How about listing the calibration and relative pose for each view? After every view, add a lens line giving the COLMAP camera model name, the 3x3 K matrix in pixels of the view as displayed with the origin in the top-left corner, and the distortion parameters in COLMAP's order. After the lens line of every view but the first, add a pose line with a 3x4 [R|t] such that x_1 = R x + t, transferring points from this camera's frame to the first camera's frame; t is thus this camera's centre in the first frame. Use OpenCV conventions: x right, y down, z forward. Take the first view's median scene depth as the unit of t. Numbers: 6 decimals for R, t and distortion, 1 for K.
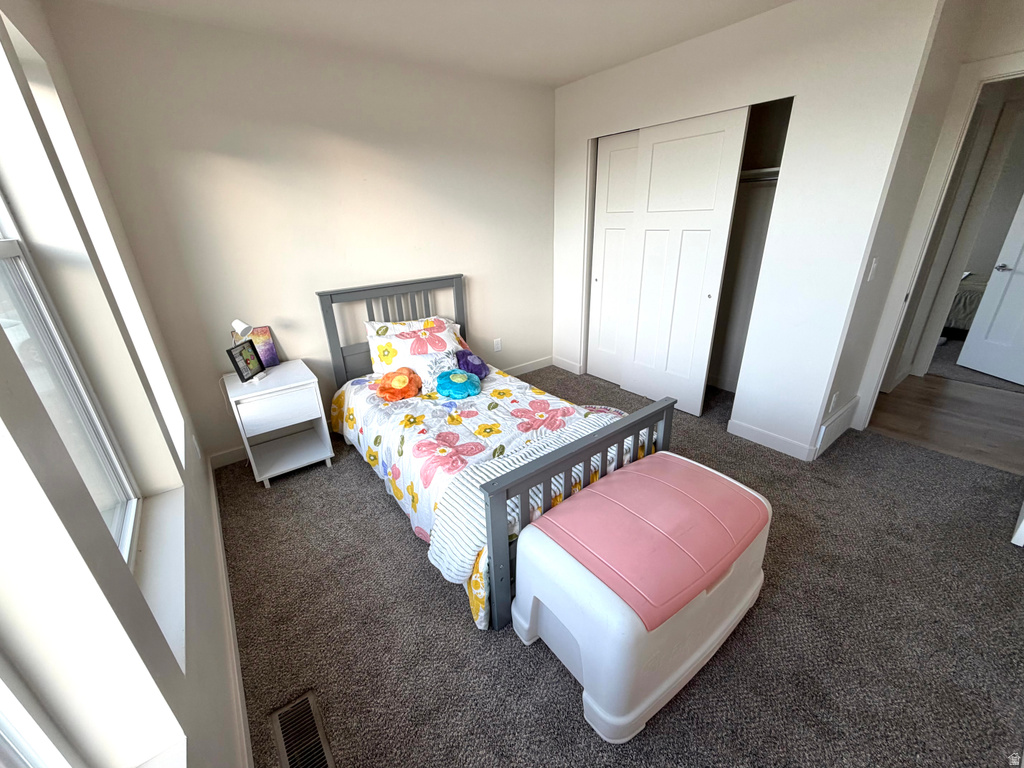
lens RADIAL K [[405.4, 0, 512.2], [0, 405.4, 384.0], [0, 0, 1]] dist [-0.009504, 0.001557]
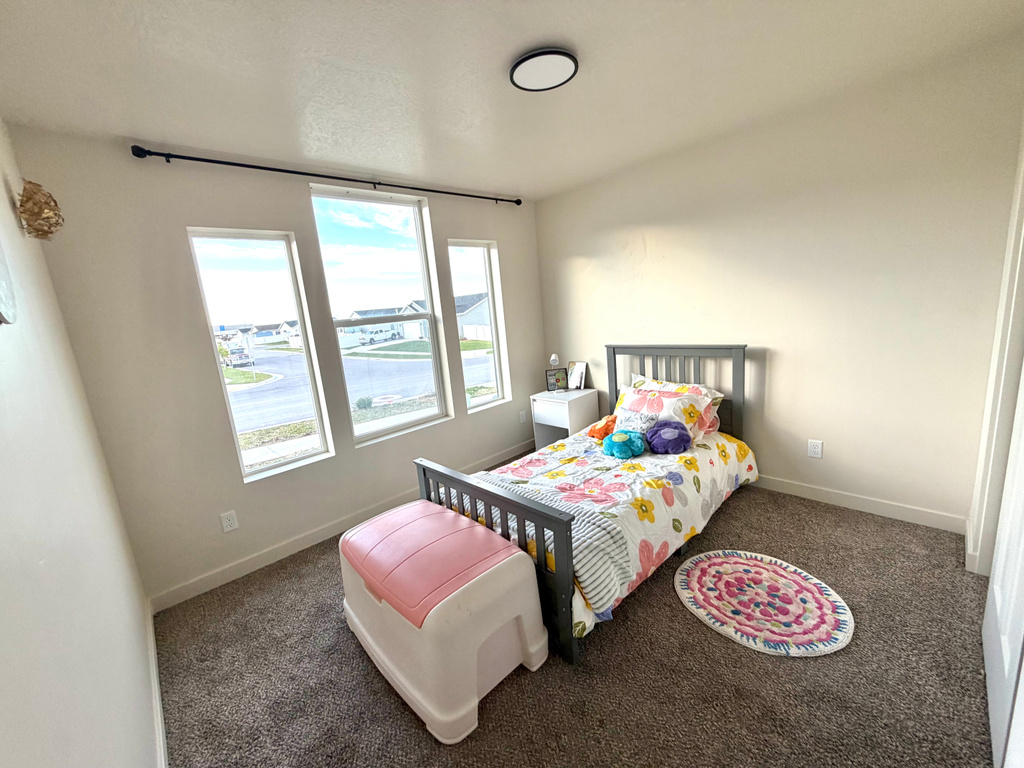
lens RADIAL K [[405.4, 0, 512.6], [0, 405.4, 385.6], [0, 0, 1]] dist [-0.009504, 0.001557]
pose [[0.111386, 0.211244, -0.971066, 0.823120], [-0.296803, 0.939620, 0.170358, -0.235640], [0.948420, 0.269240, 0.167359, 0.512230]]
